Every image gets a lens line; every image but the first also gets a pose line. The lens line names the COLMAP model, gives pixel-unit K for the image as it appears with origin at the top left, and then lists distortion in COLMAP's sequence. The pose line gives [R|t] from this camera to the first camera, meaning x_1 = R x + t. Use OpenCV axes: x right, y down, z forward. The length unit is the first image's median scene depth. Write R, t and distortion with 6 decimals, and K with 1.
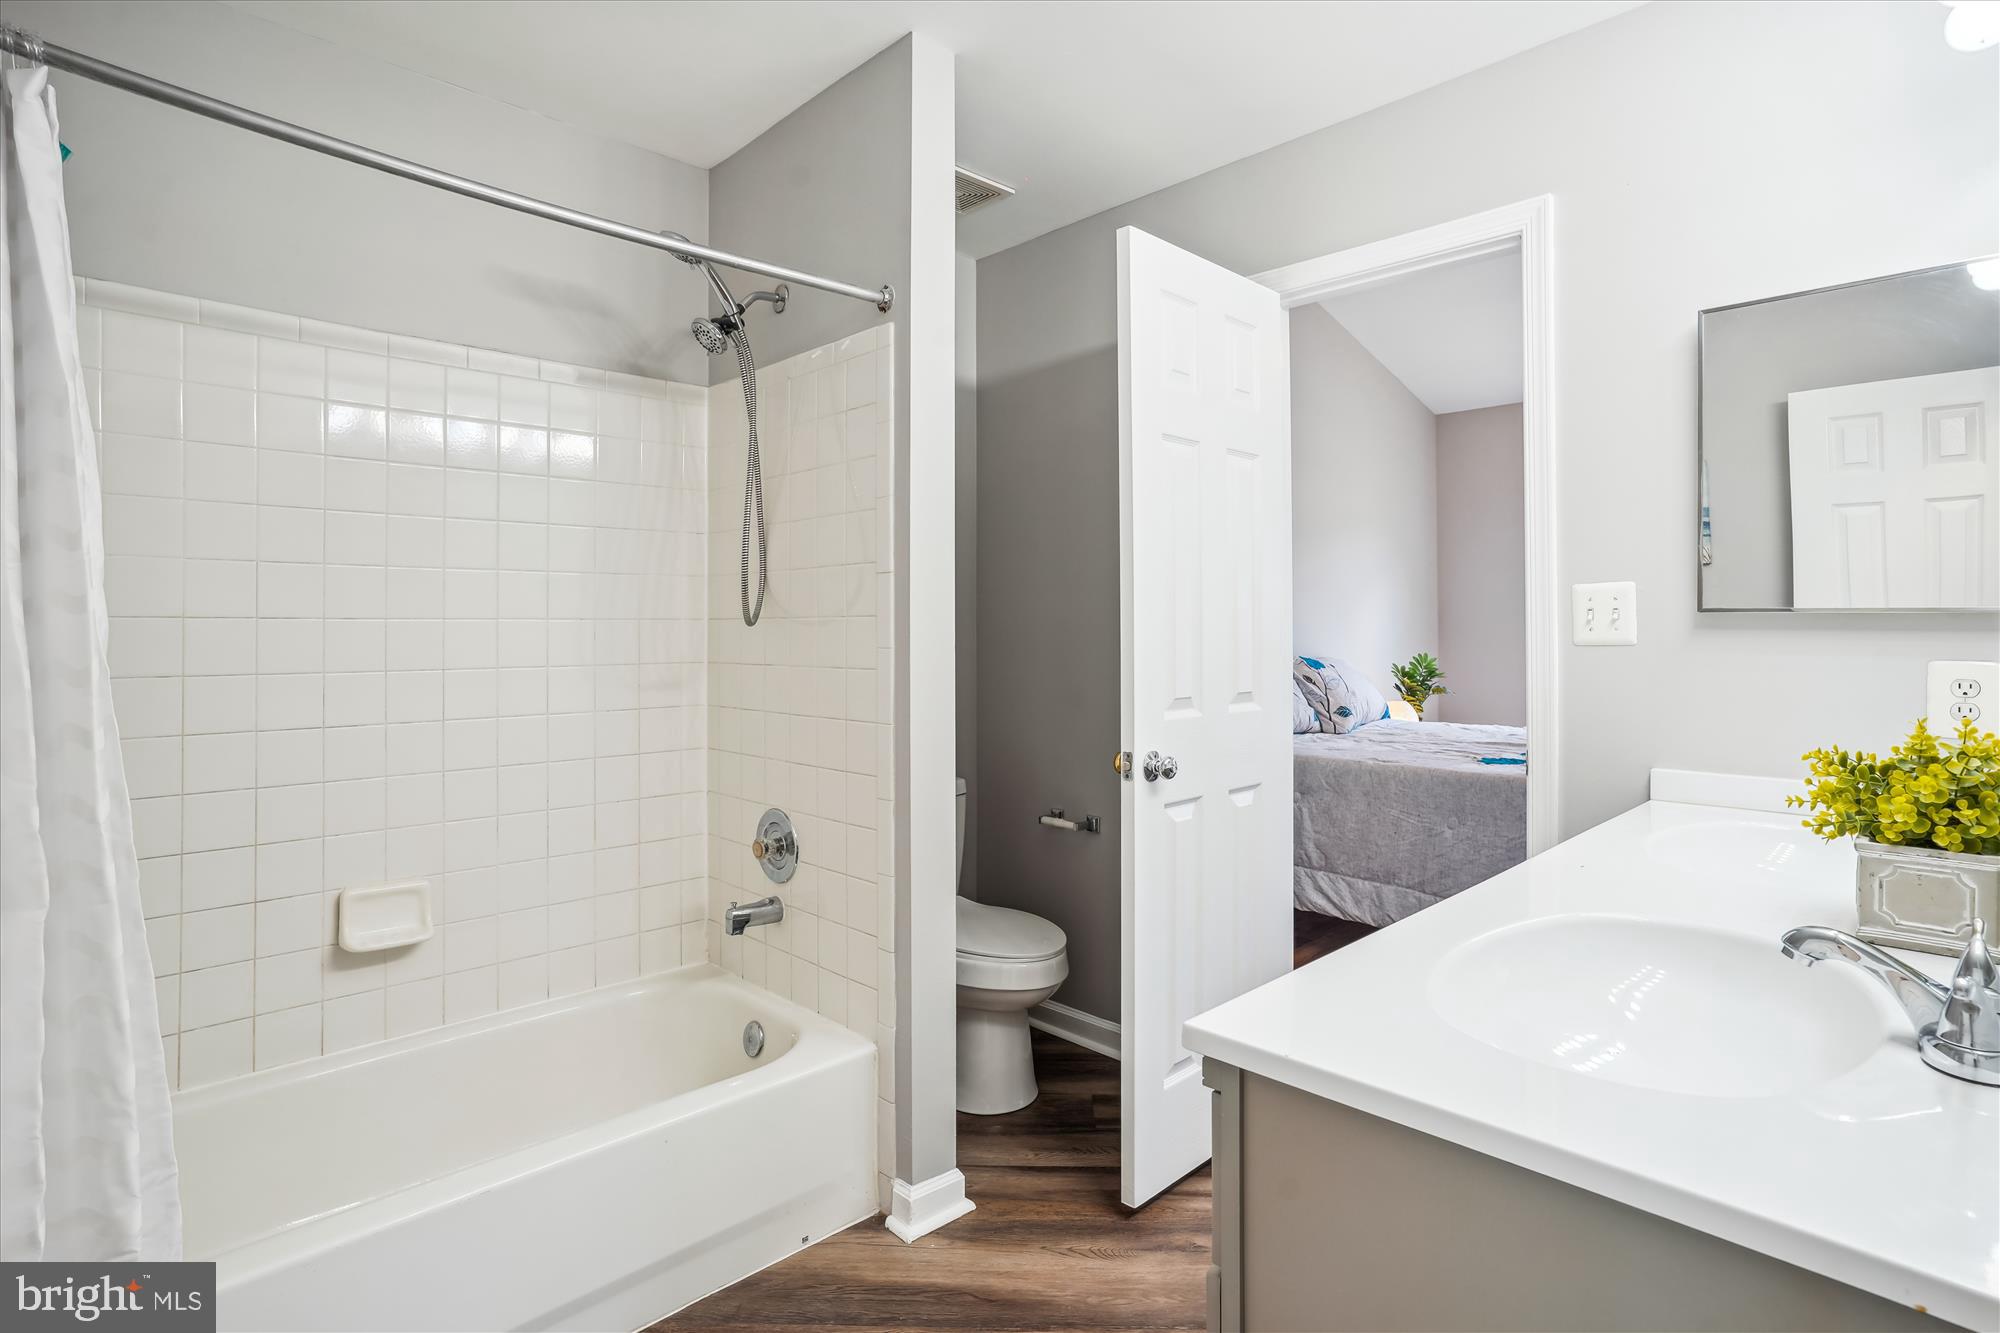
lens RADIAL K [[1007.9, 0, 1004.9], [0, 1007.9, 656.7], [0, 0, 1]] dist [-0.057476, 0.041231]
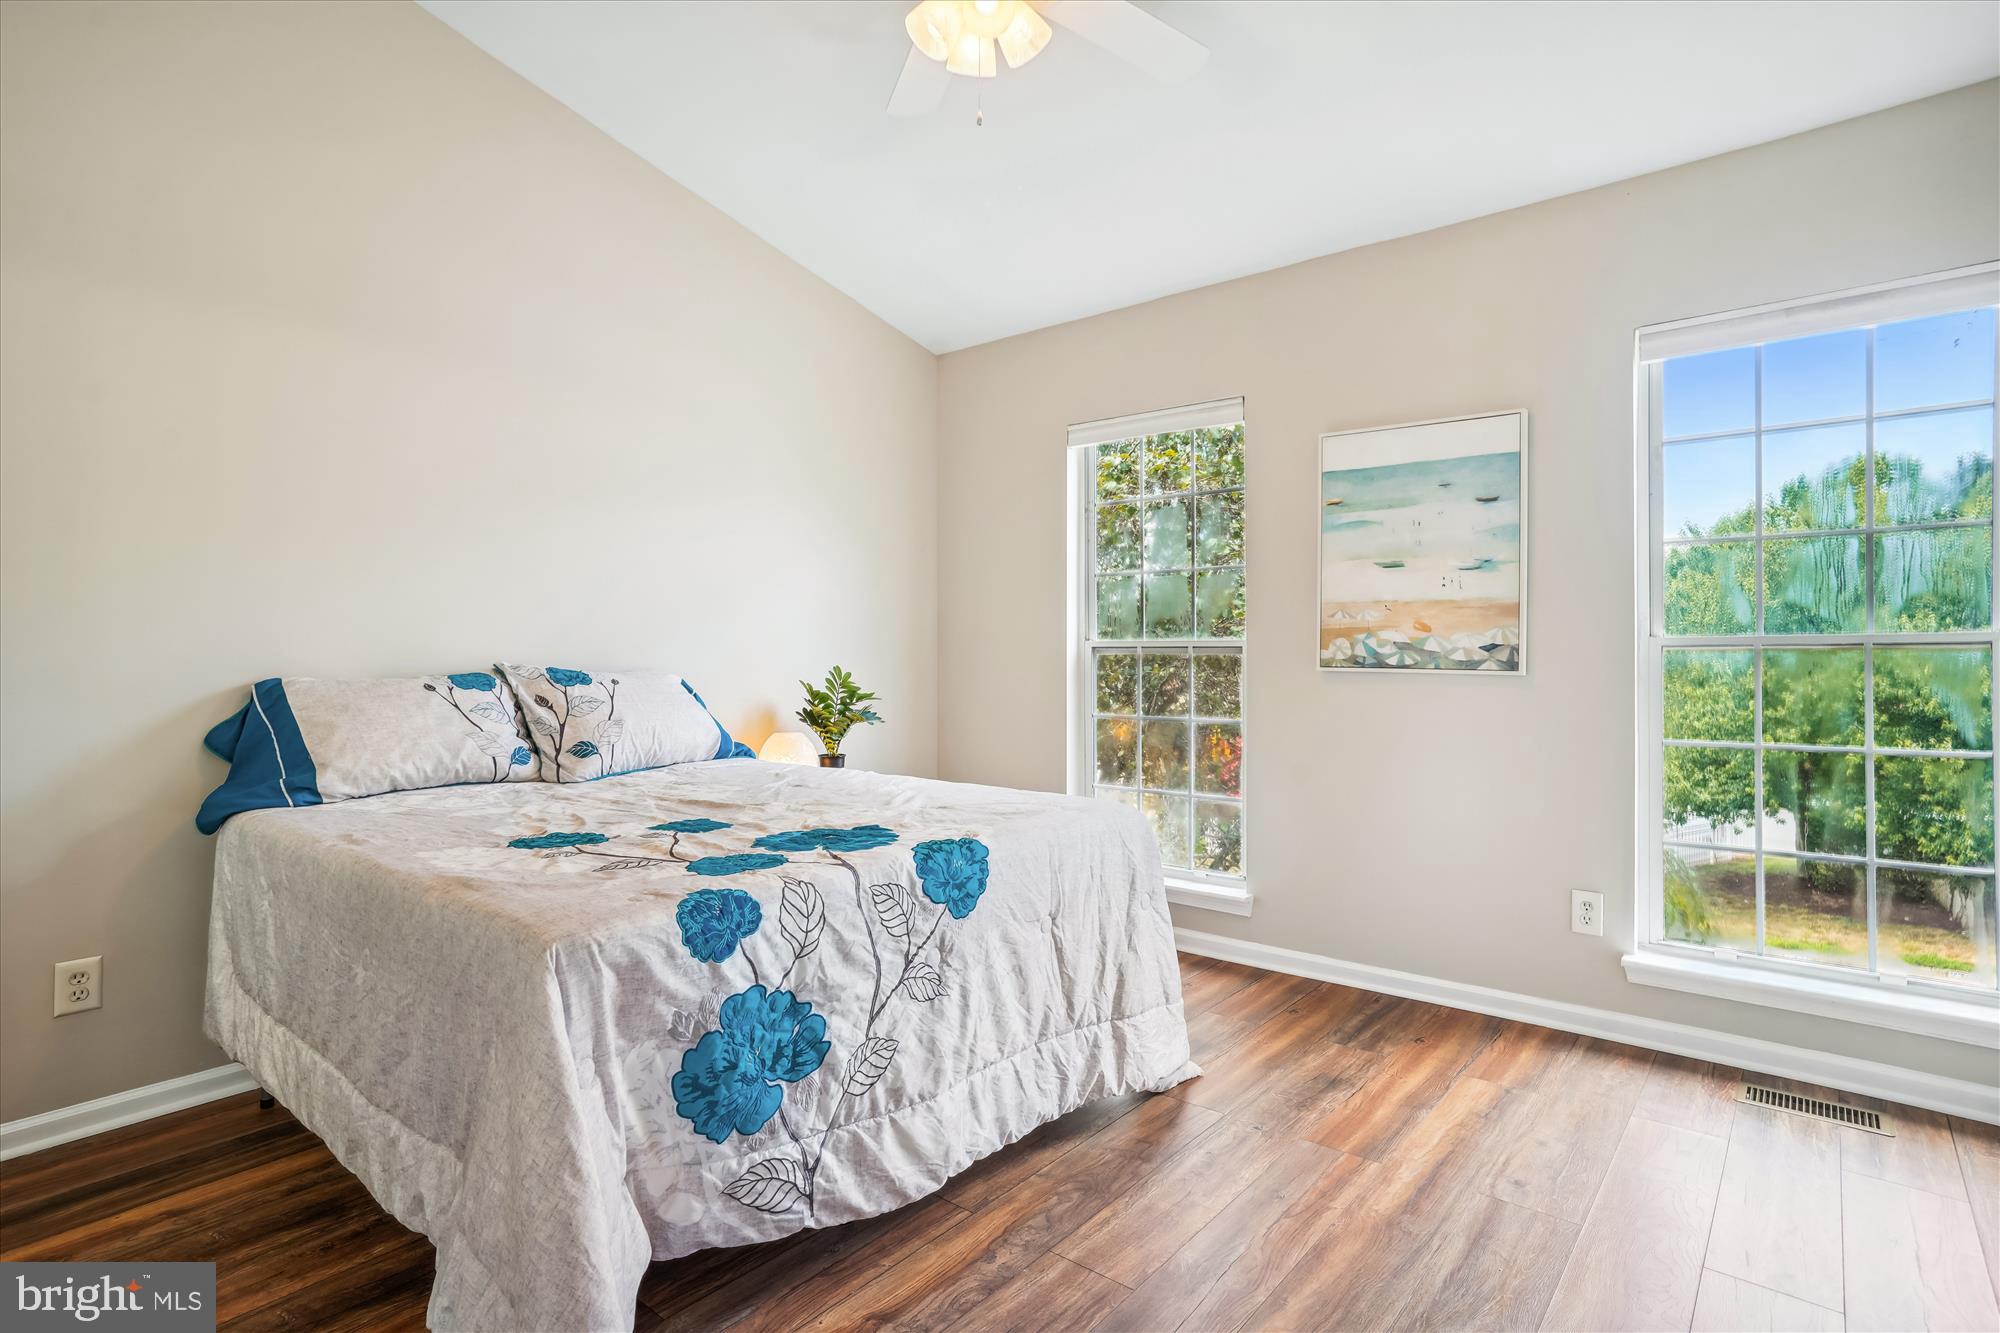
lens RADIAL K [[1007.9, 0, 1004.9], [0, 1007.9, 656.7], [0, 0, 1]] dist [-0.057476, 0.041231]
pose [[0.995453, 0.005222, 0.095114, 0.497862], [-0.002918, 0.999699, -0.024346, 0.007462], [-0.095212, 0.023958, 0.995169, 0.278429]]
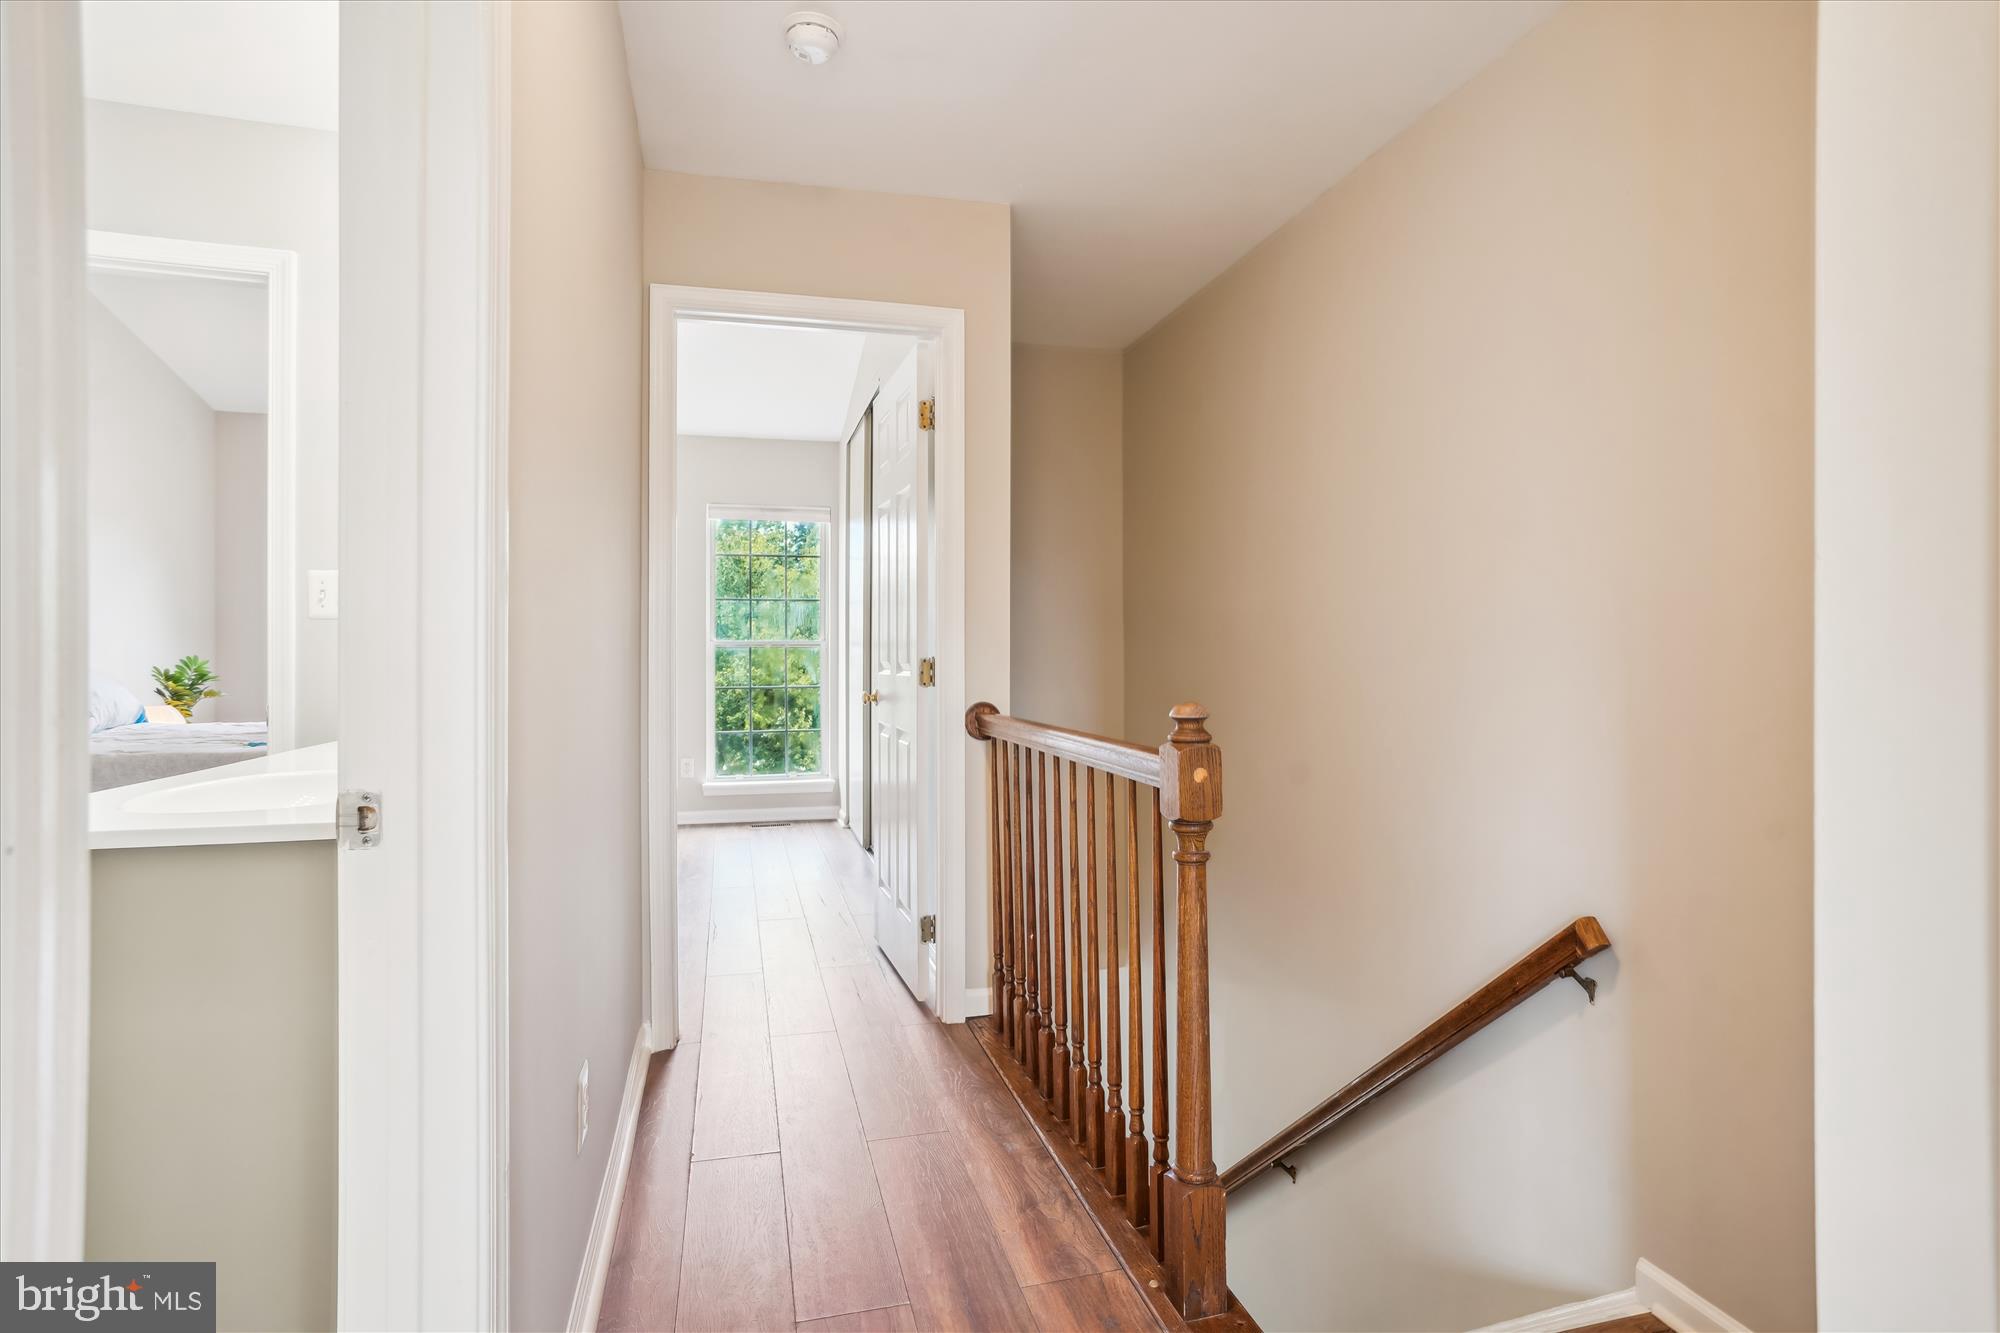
lens RADIAL K [[1007.9, 0, 1004.9], [0, 1007.9, 656.7], [0, 0, 1]] dist [-0.057476, 0.041231]
pose [[0.482302, 0.008254, 0.875966, -0.039425], [0.017697, 0.999660, -0.019163, 0.031926], [-0.875826, 0.024744, 0.481992, -0.153695]]
